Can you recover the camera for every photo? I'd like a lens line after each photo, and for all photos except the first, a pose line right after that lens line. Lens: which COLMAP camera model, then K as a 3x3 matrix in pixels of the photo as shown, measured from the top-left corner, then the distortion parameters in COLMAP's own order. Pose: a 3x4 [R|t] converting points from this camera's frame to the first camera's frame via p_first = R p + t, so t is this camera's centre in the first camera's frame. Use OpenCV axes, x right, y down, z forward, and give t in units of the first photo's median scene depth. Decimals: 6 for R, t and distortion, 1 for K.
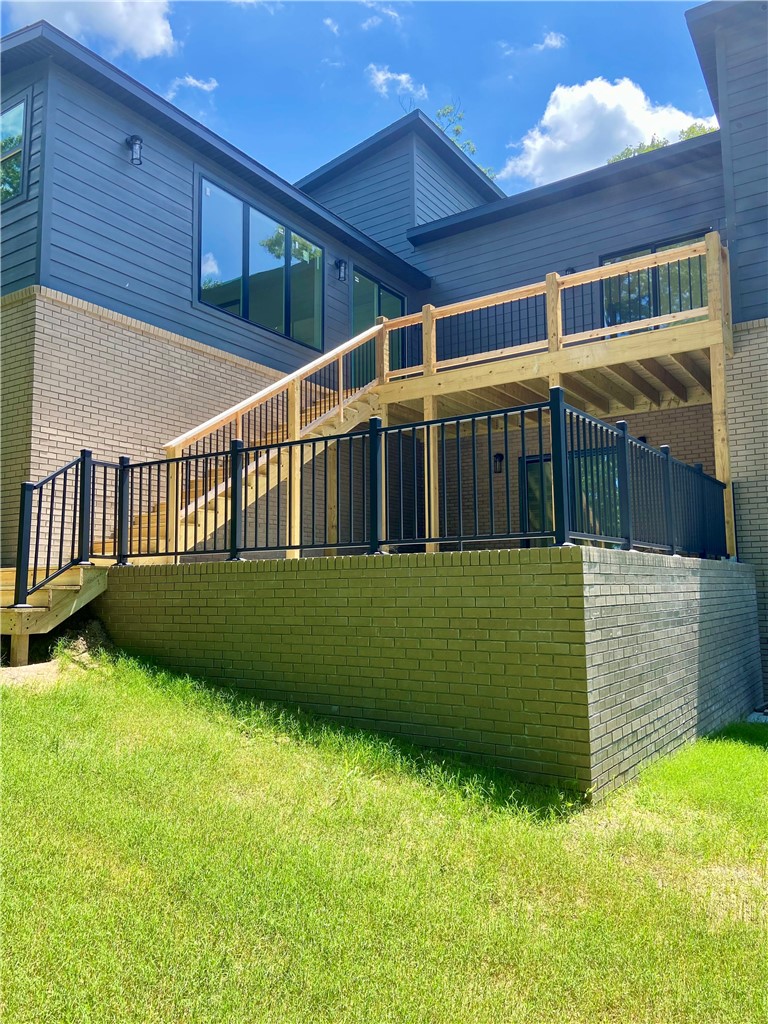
lens RADIAL K [[773.7, 0, 393.4], [0, 773.7, 500.4], [0, 0, 1]] dist [0.110902, -0.122319]
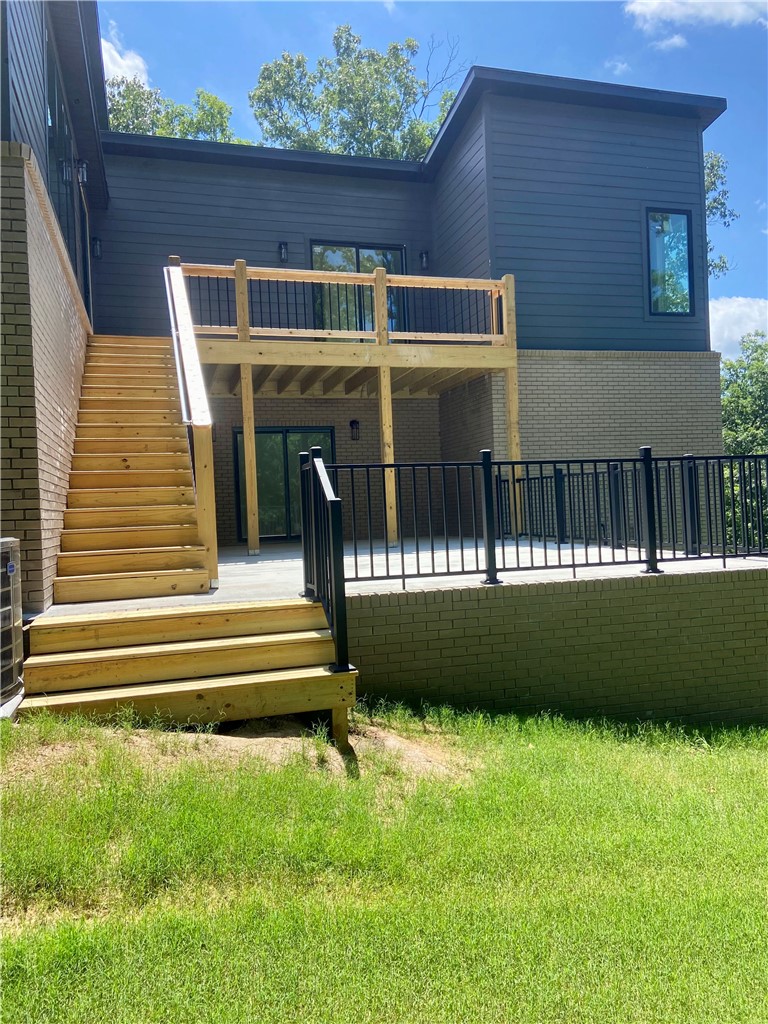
lens RADIAL K [[773.7, 0, 393.4], [0, 773.7, 500.4], [0, 0, 1]] dist [0.110902, -0.122319]
pose [[0.638474, -0.006168, 0.769619, -1.060219], [-0.056234, 0.996921, 0.054642, -0.068362], [-0.767587, -0.078167, 0.636161, 0.537382]]
